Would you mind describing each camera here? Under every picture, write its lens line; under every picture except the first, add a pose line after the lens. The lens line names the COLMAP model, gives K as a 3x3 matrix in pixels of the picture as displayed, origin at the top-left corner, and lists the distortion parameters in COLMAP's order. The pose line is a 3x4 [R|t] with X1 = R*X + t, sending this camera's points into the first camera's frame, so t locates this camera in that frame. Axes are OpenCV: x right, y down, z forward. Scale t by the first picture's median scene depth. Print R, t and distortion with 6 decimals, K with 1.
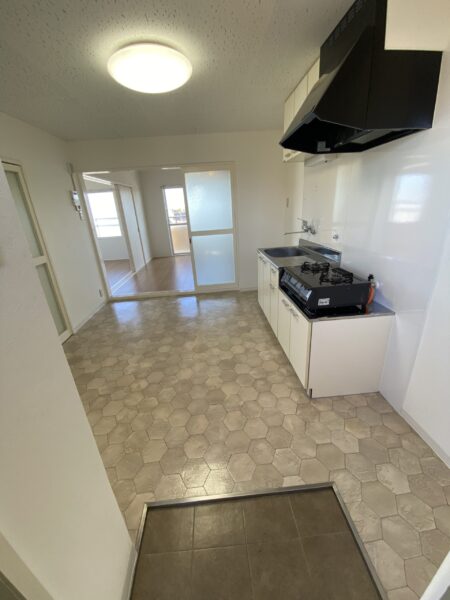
lens RADIAL K [[244.3, 0, 224.2], [0, 244.3, 299.0], [0, 0, 1]] dist [0.032965, -0.024531]
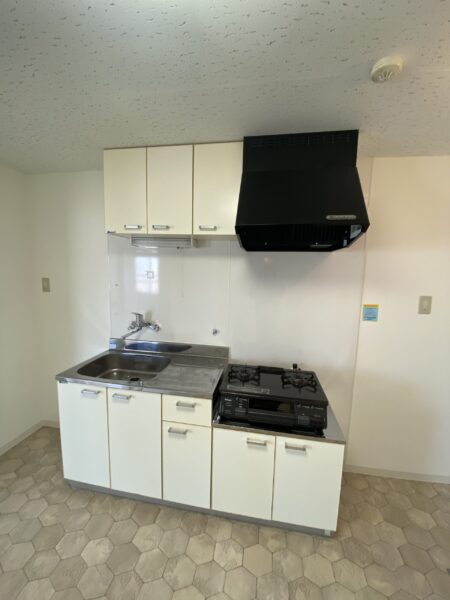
lens RADIAL K [[244.3, 0, 224.2], [0, 244.3, 299.0], [0, 0, 1]] dist [0.032965, -0.024531]
pose [[0.226448, -0.062203, 0.972035, -0.388245], [0.311317, 0.950234, -0.011717, -0.362607], [-0.922932, 0.305265, 0.234544, 0.775798]]
